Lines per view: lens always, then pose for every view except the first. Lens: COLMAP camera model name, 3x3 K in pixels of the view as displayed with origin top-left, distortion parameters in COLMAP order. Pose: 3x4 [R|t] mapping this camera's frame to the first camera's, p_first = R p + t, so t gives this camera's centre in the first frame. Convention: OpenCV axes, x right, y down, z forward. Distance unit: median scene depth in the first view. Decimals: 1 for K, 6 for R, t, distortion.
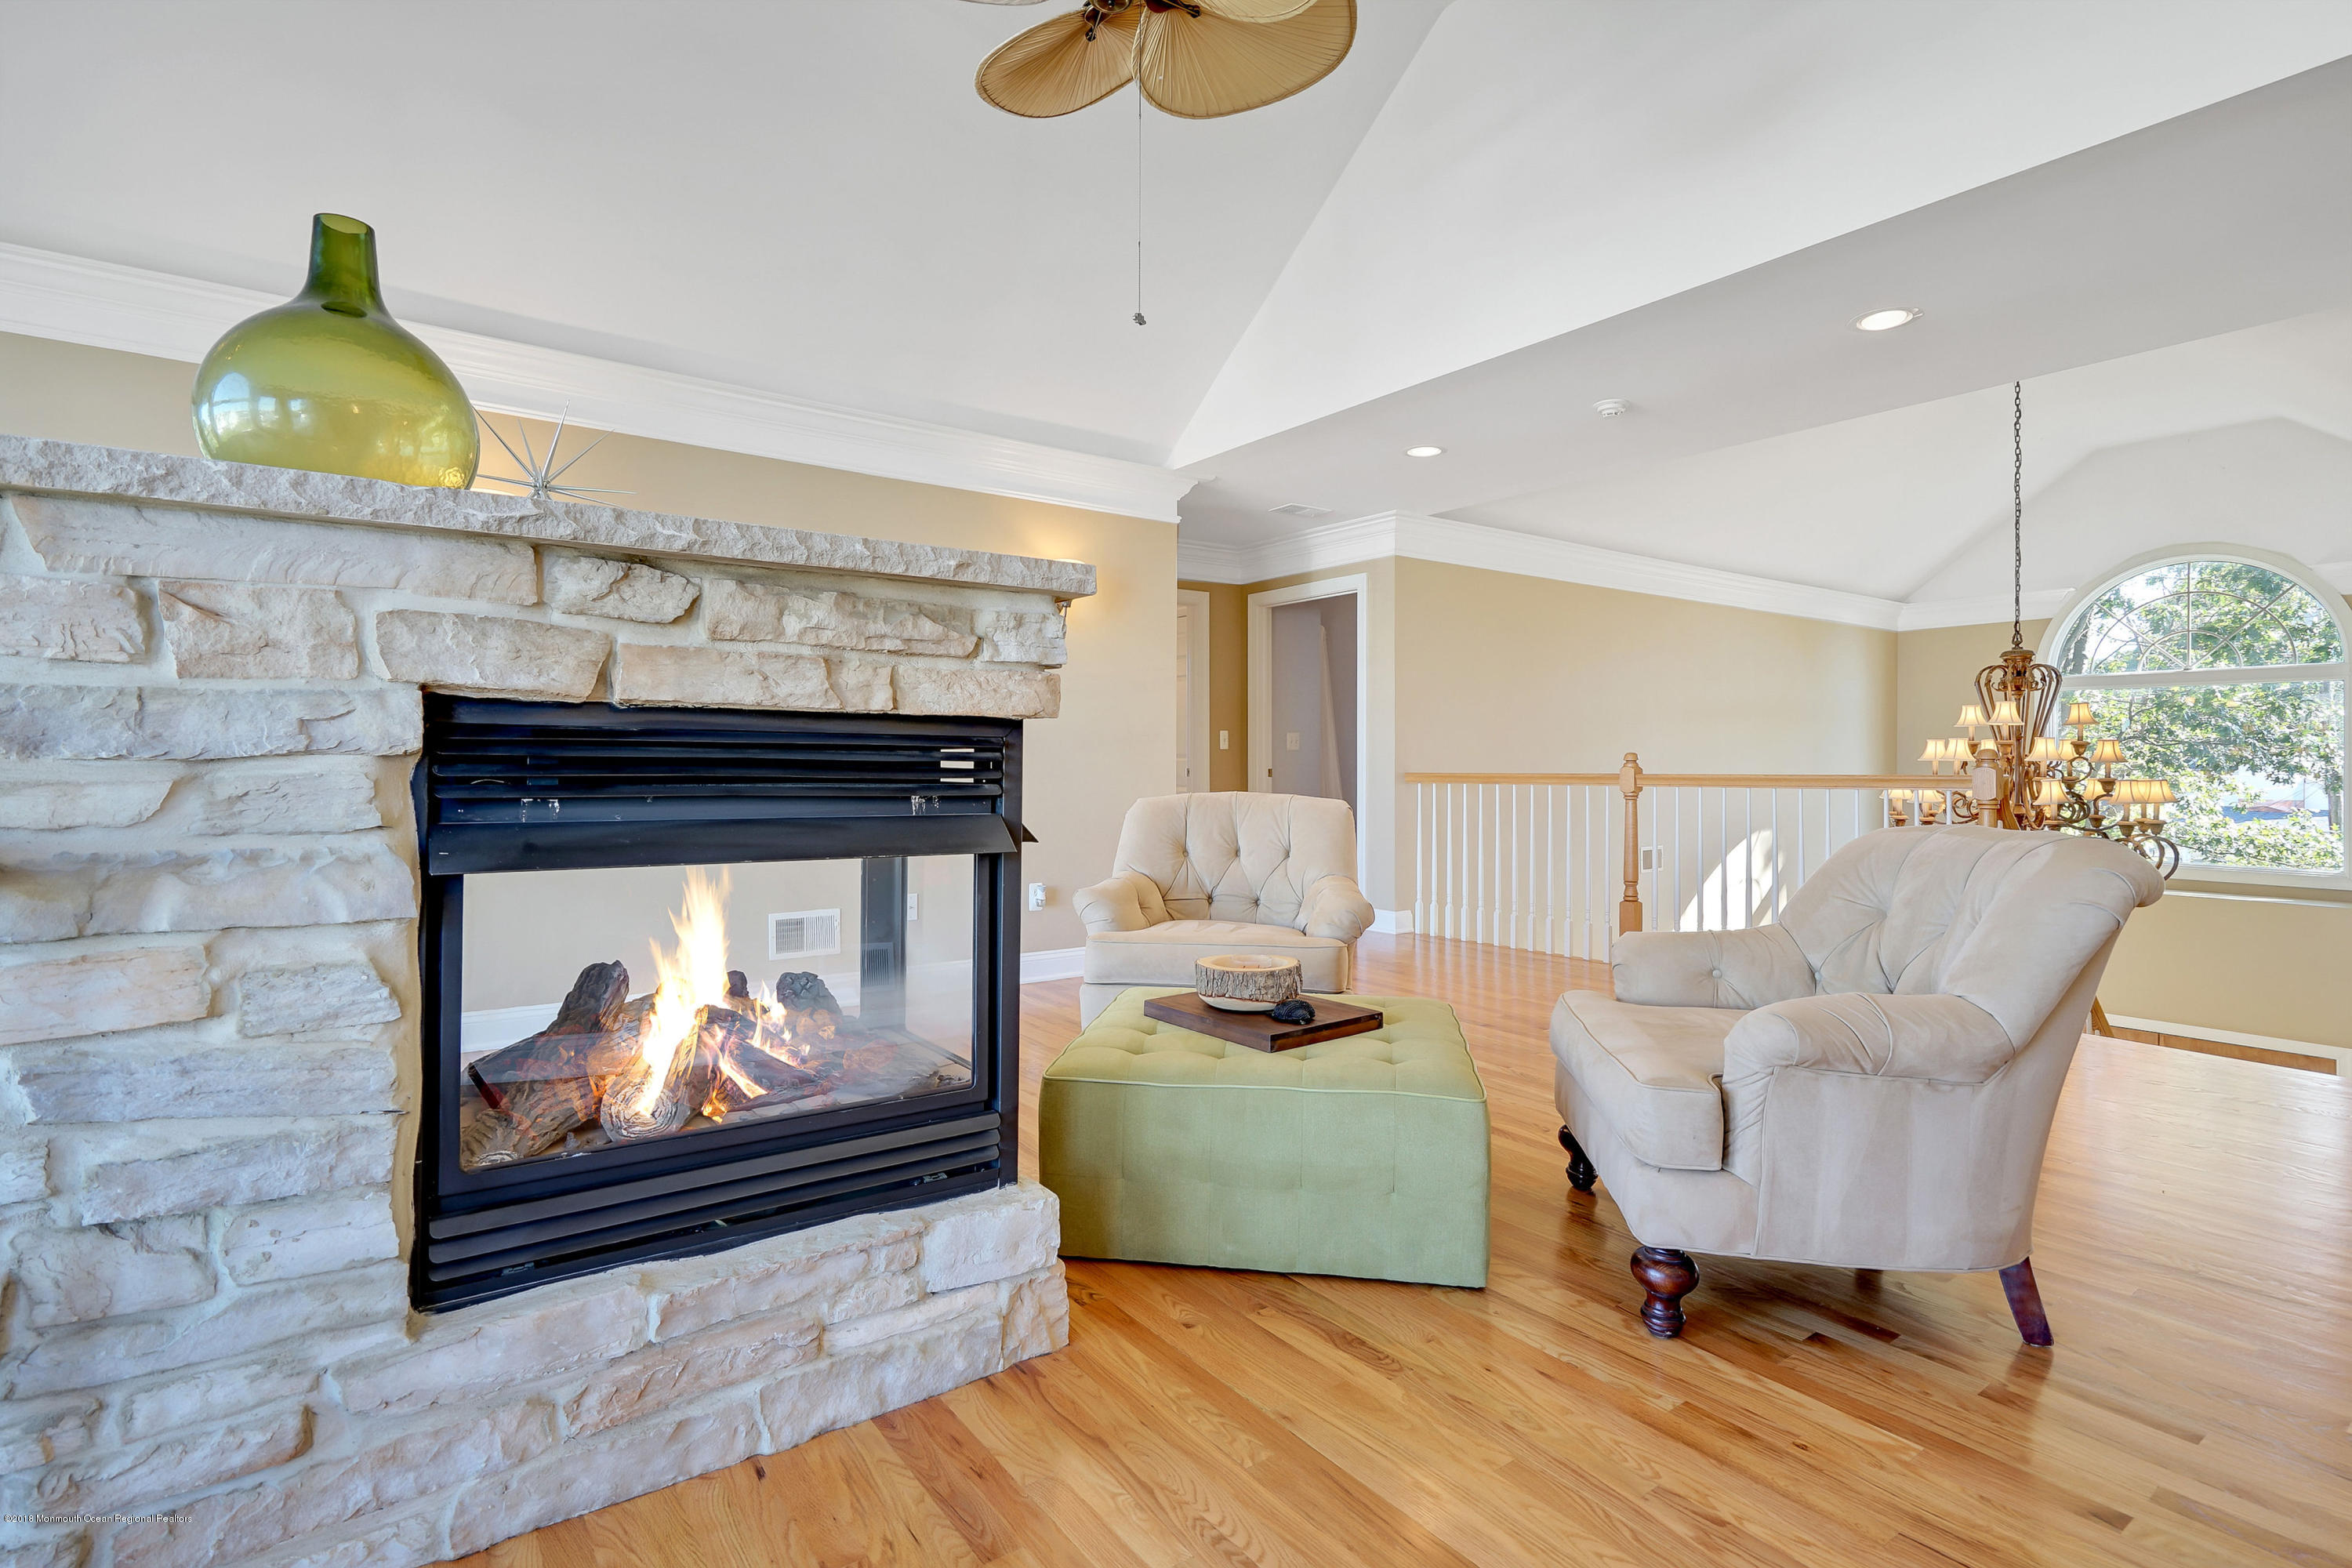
lens RADIAL K [[1158.7, 0, 1124.4], [0, 1158.7, 754.6], [0, 0, 1]] dist [0.001628, 0.001815]
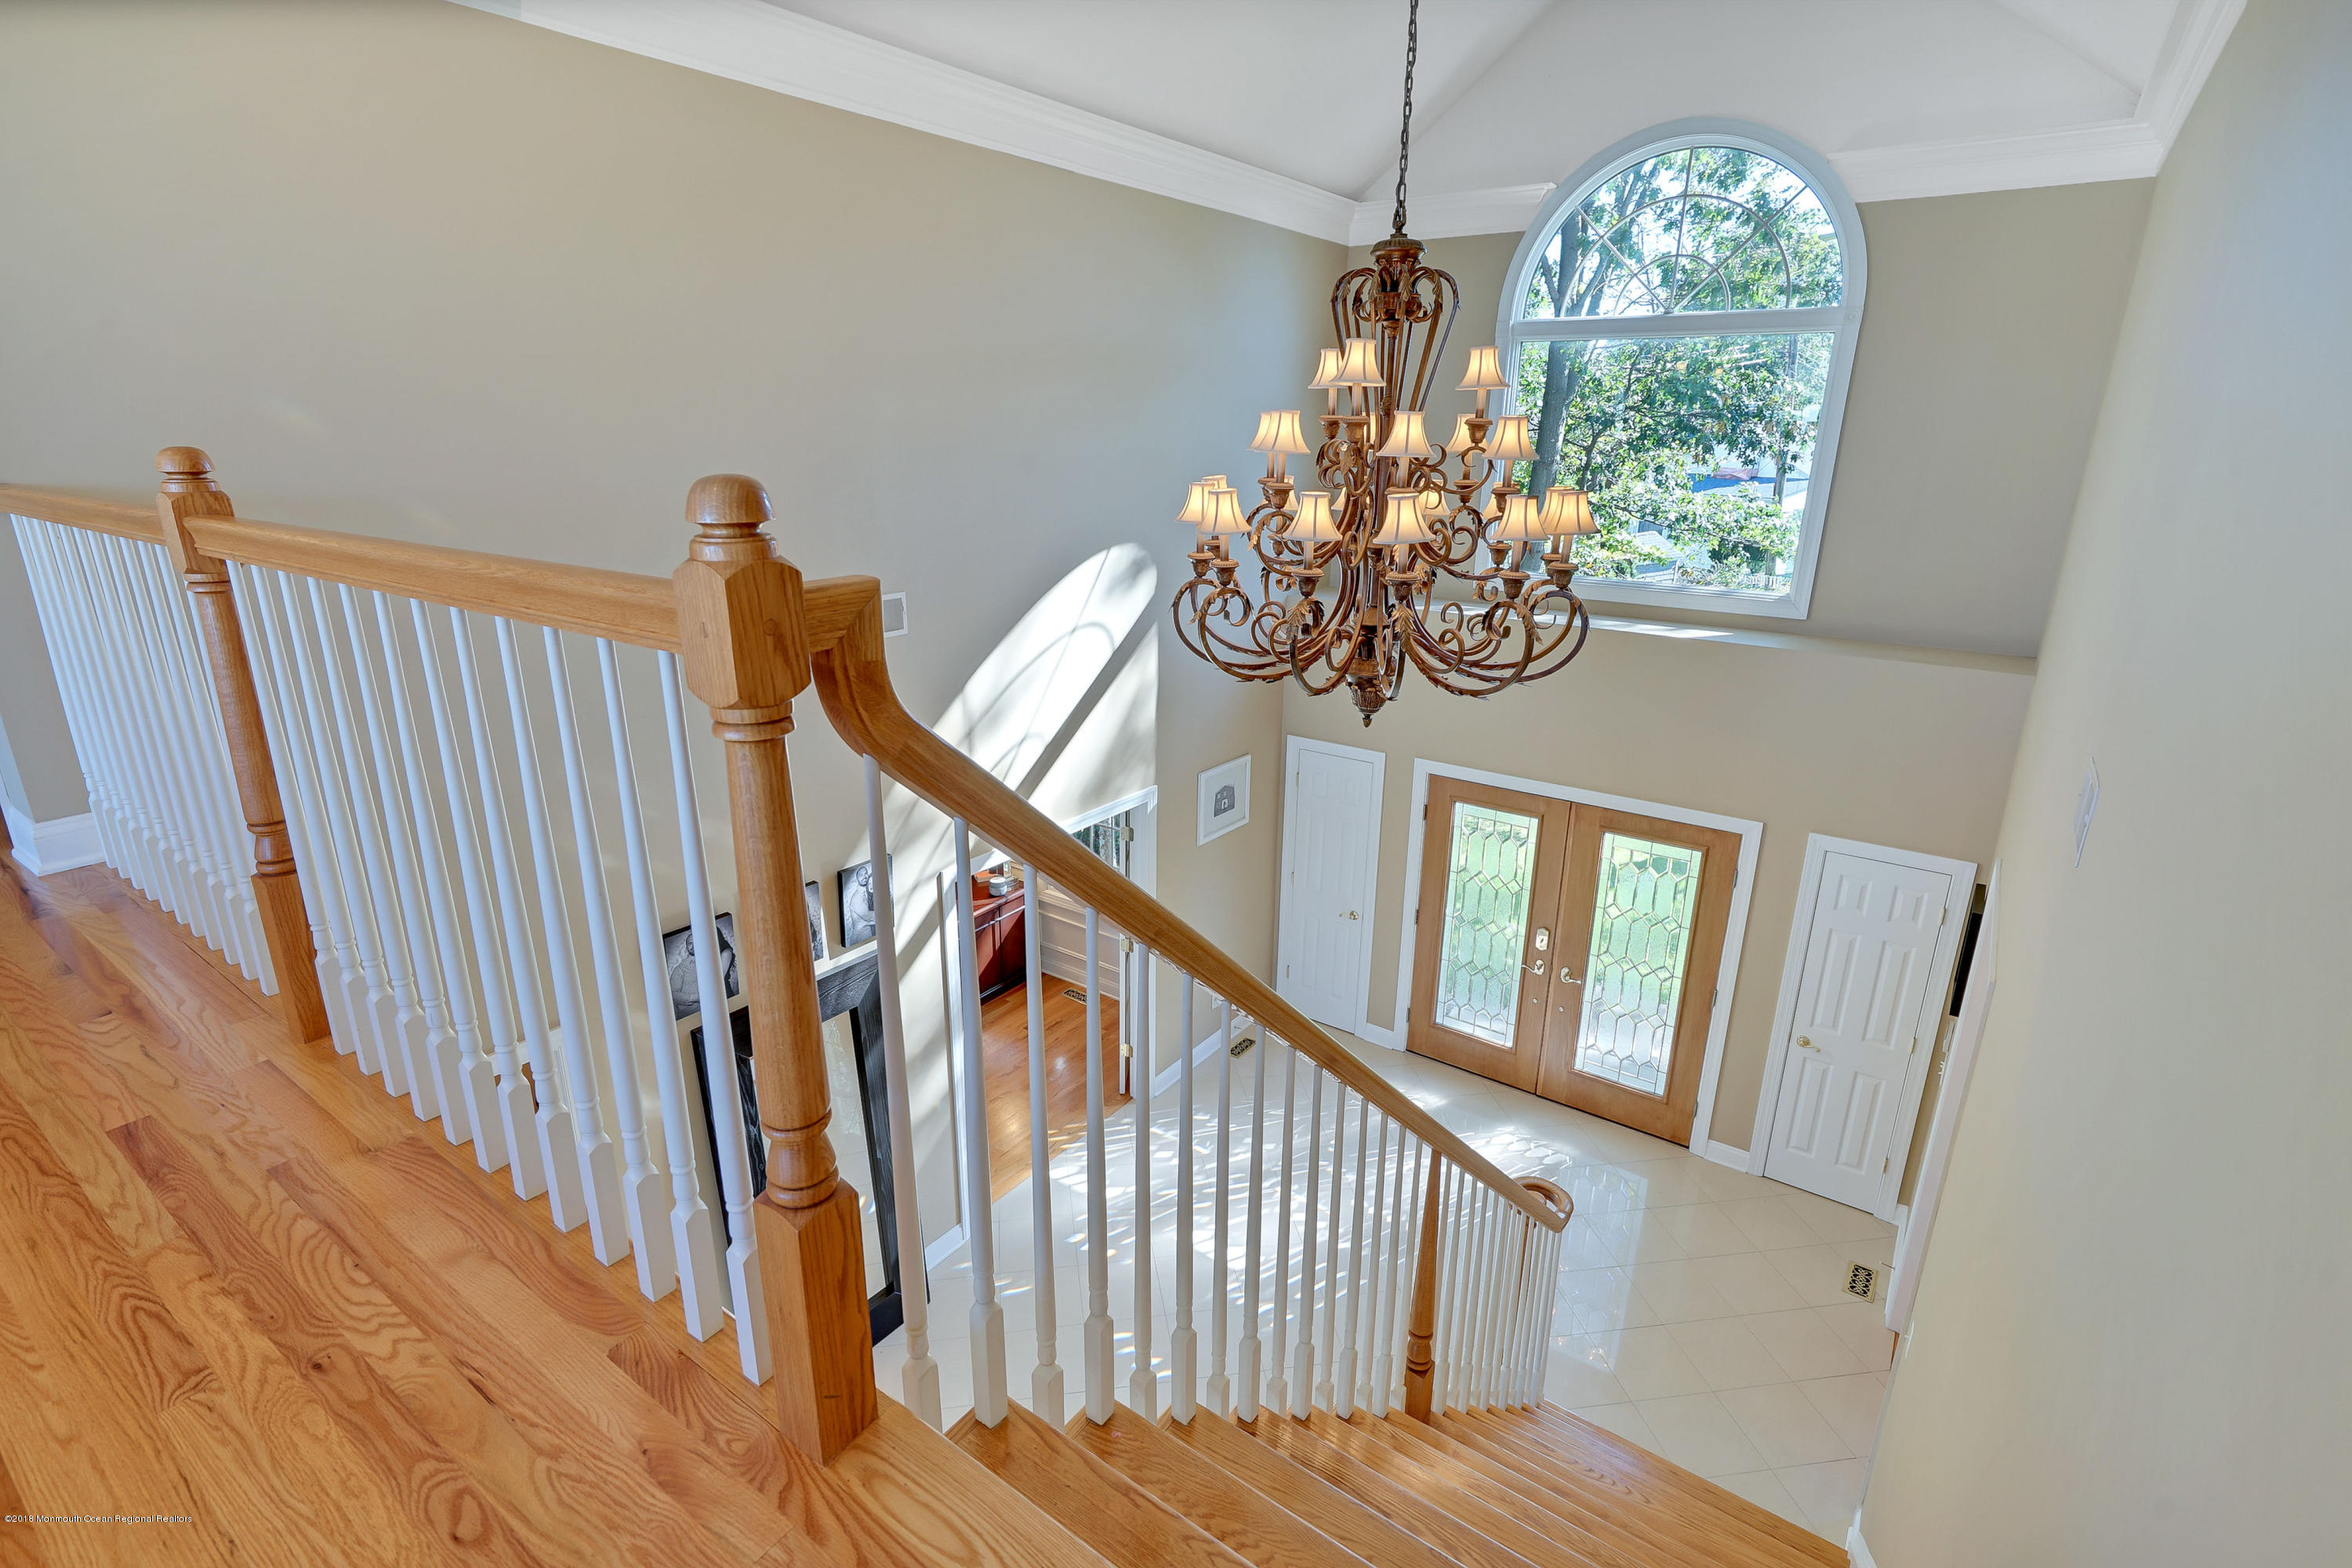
lens RADIAL K [[1158.7, 0, 1168.4], [0, 1158.7, 783.6], [0, 0, 1]] dist [0.001628, 0.001815]
pose [[0.943236, -0.090281, 0.319616, 0.477189], [-0.010748, 0.953544, 0.301061, -0.011053], [-0.331948, -0.287407, 0.898447, 0.485541]]
